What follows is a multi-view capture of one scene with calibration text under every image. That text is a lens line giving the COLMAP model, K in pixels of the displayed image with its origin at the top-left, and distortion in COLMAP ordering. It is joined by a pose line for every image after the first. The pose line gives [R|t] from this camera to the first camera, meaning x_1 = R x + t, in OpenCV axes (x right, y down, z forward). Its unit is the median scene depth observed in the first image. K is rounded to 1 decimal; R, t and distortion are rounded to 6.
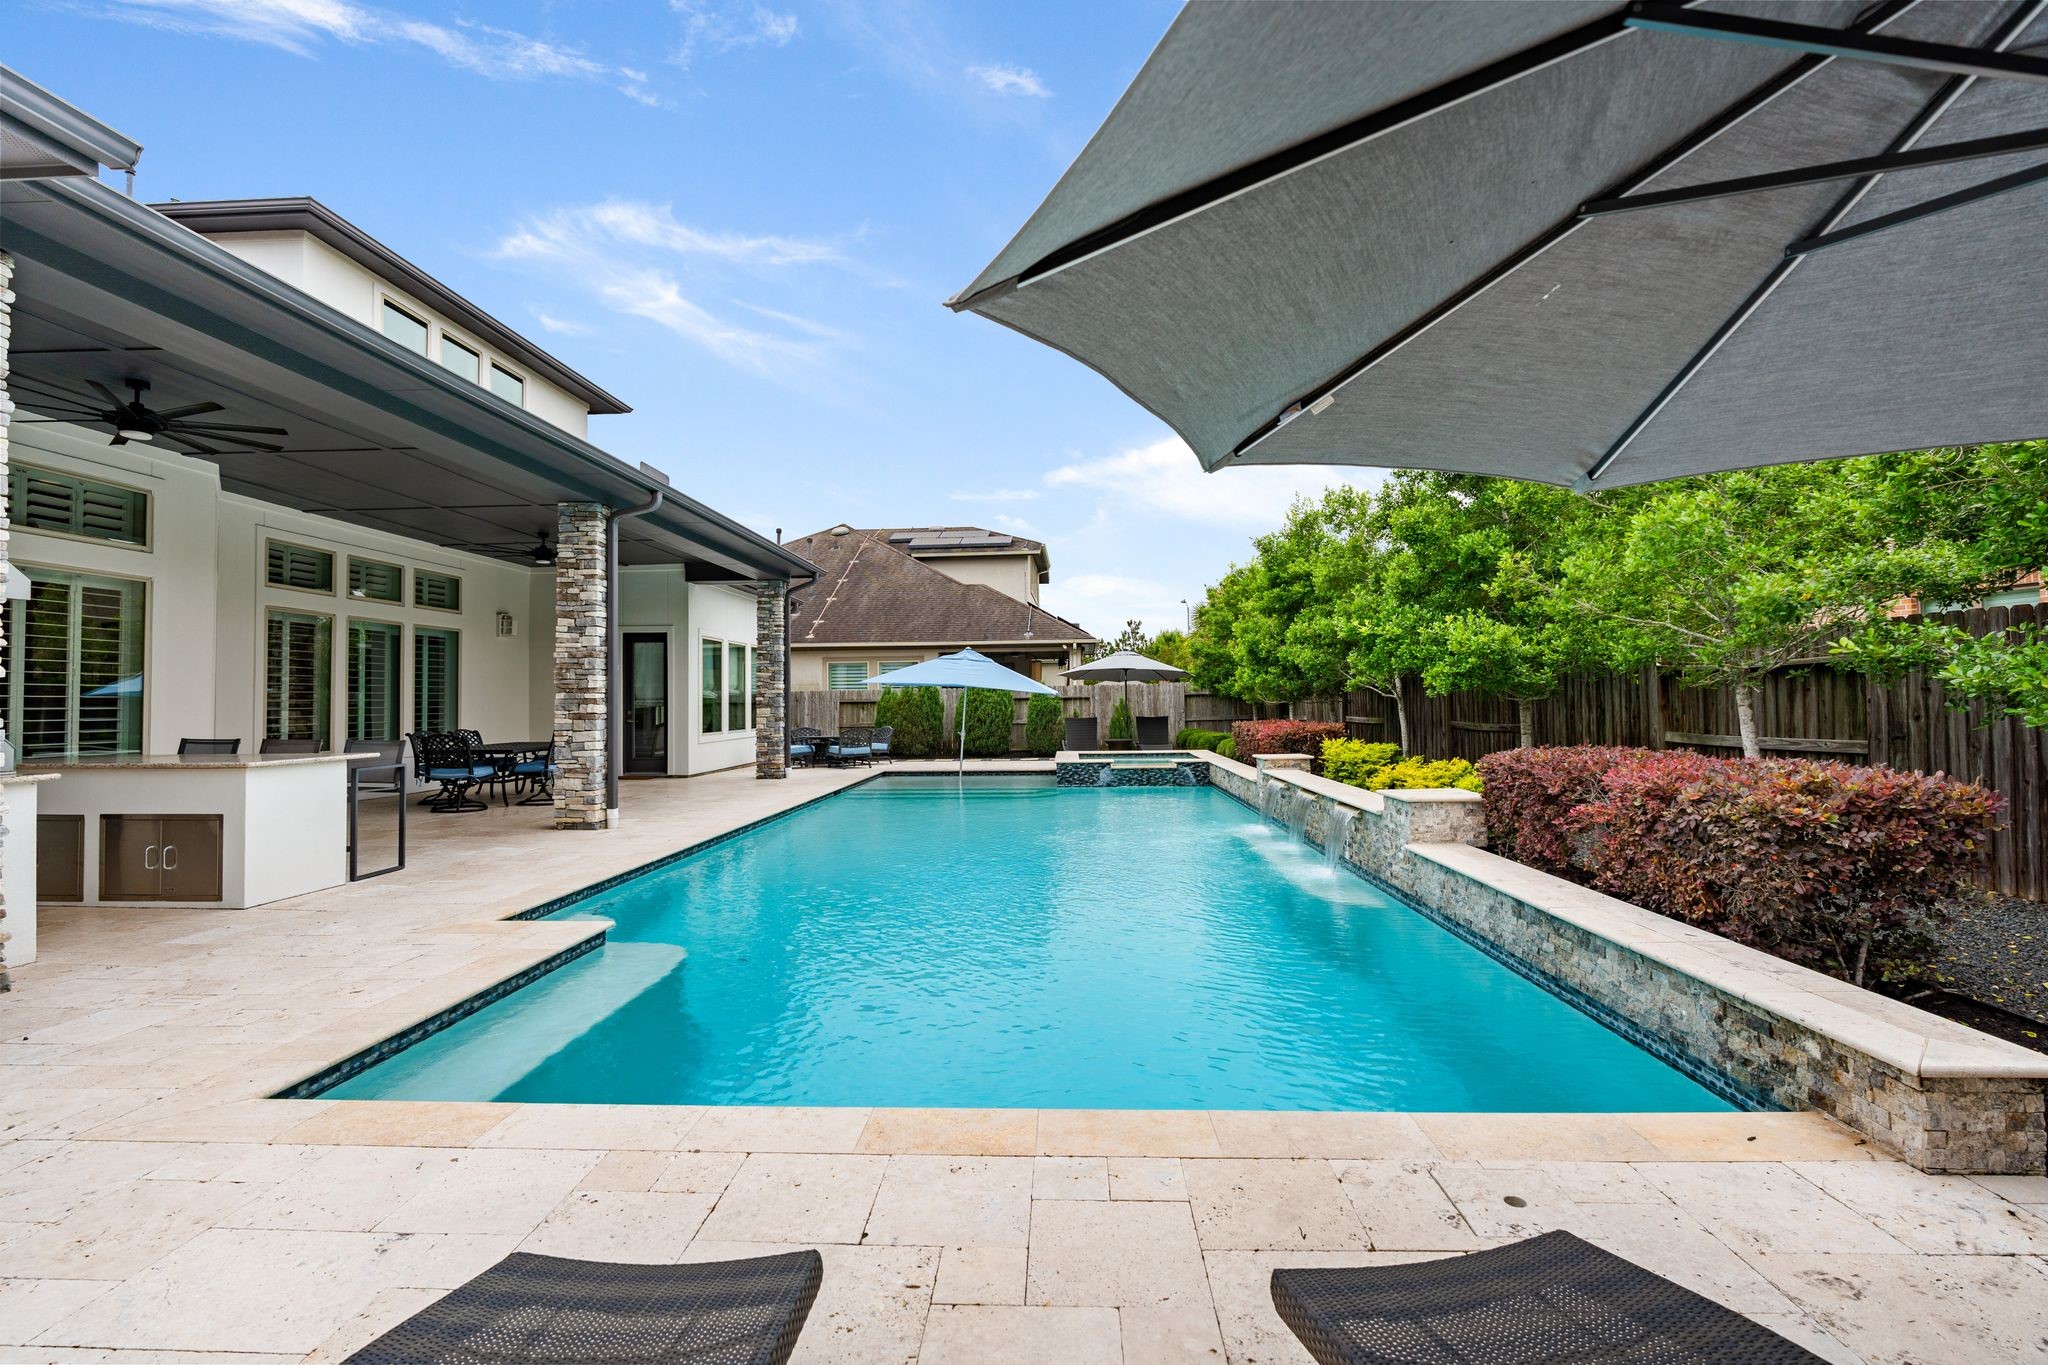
lens RADIAL K [[915.1, 0, 1022.2], [0, 915.1, 678.6], [0, 0, 1]] dist [-0.009789, 0.001751]
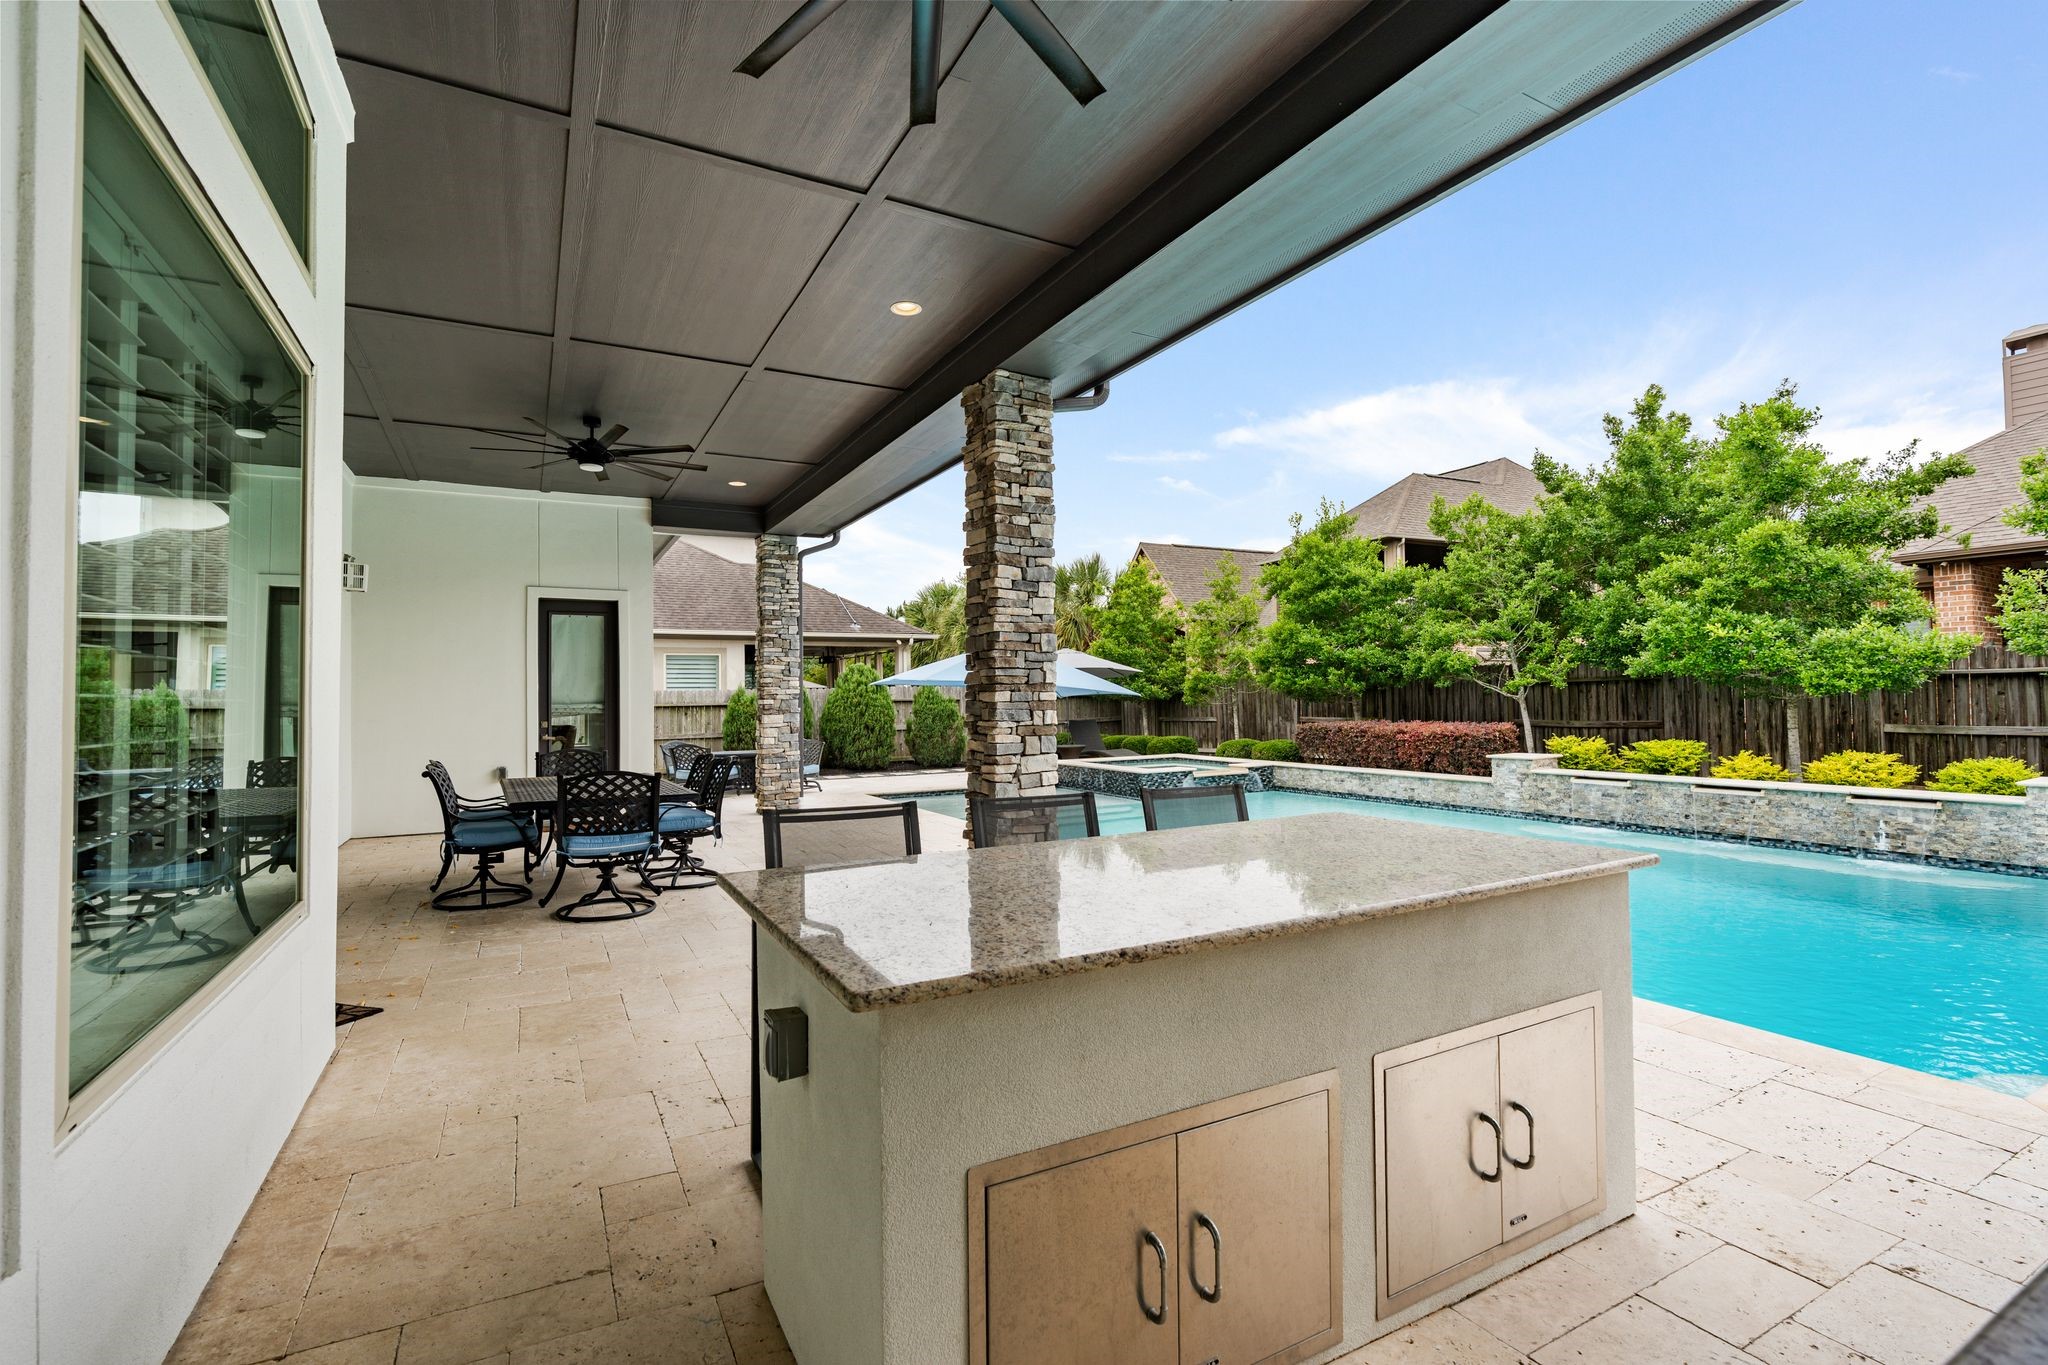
lens RADIAL K [[915.1, 0, 1022.2], [0, 915.1, 678.6], [0, 0, 1]] dist [-0.009789, 0.001751]
pose [[0.853890, 0.008882, 0.520377, -0.600429], [-0.007309, 0.999960, -0.005075, 0.007797], [-0.520402, 0.000530, 0.853921, 0.364096]]
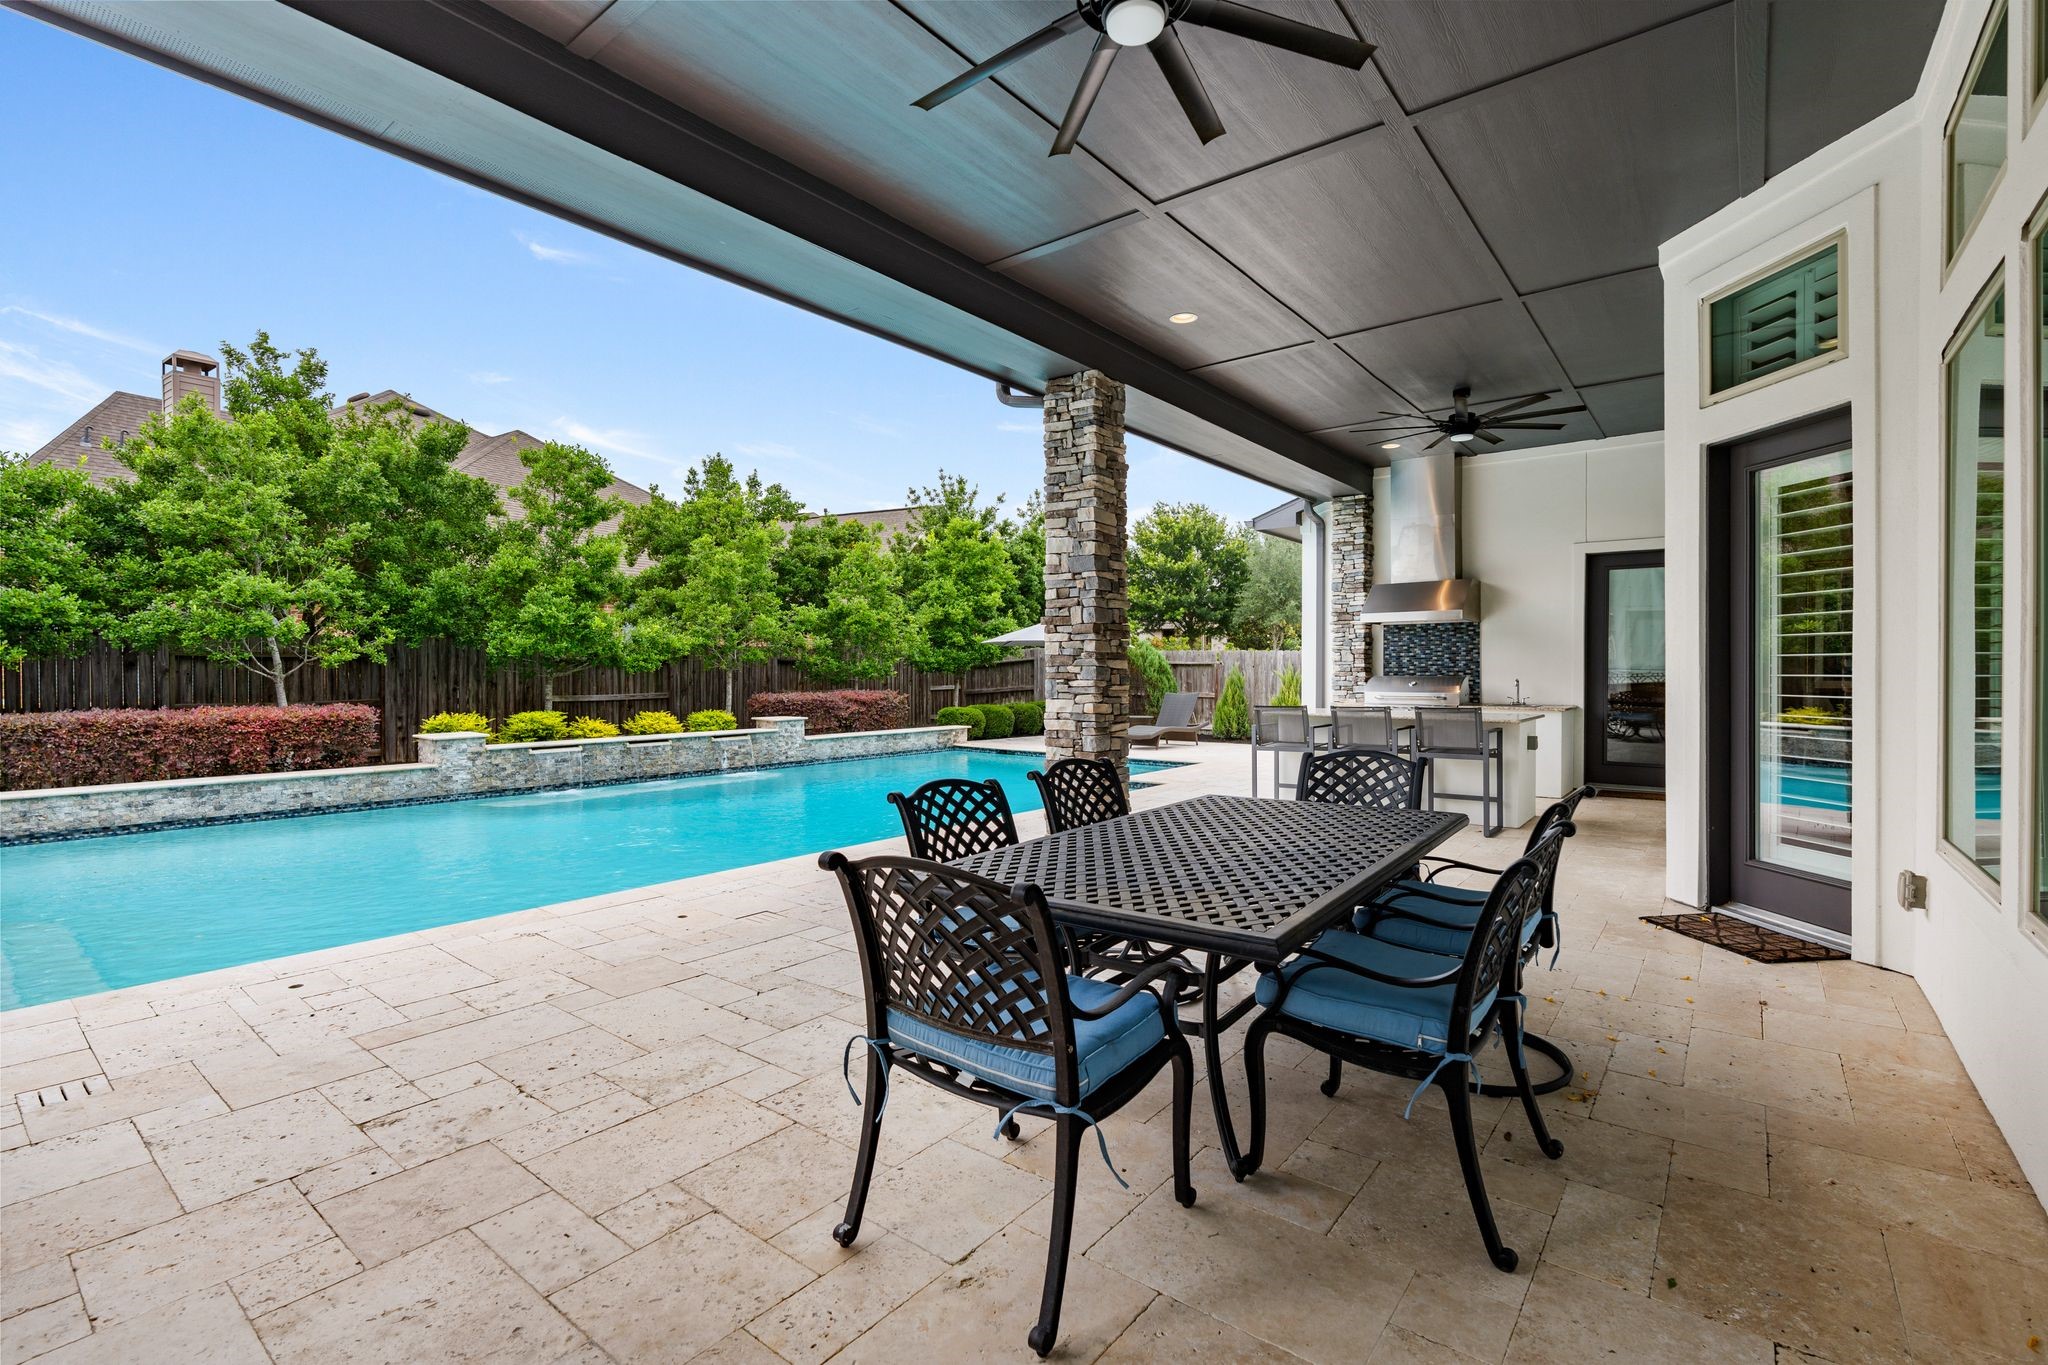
lens RADIAL K [[915.1, 0, 1022.2], [0, 915.1, 678.6], [0, 0, 1]] dist [-0.009789, 0.001751]
pose [[-0.813518, 0.003241, 0.581531, -0.635770], [-0.007051, 0.999856, -0.015437, 0.030726], [-0.581497, -0.016658, -0.813378, 1.203028]]
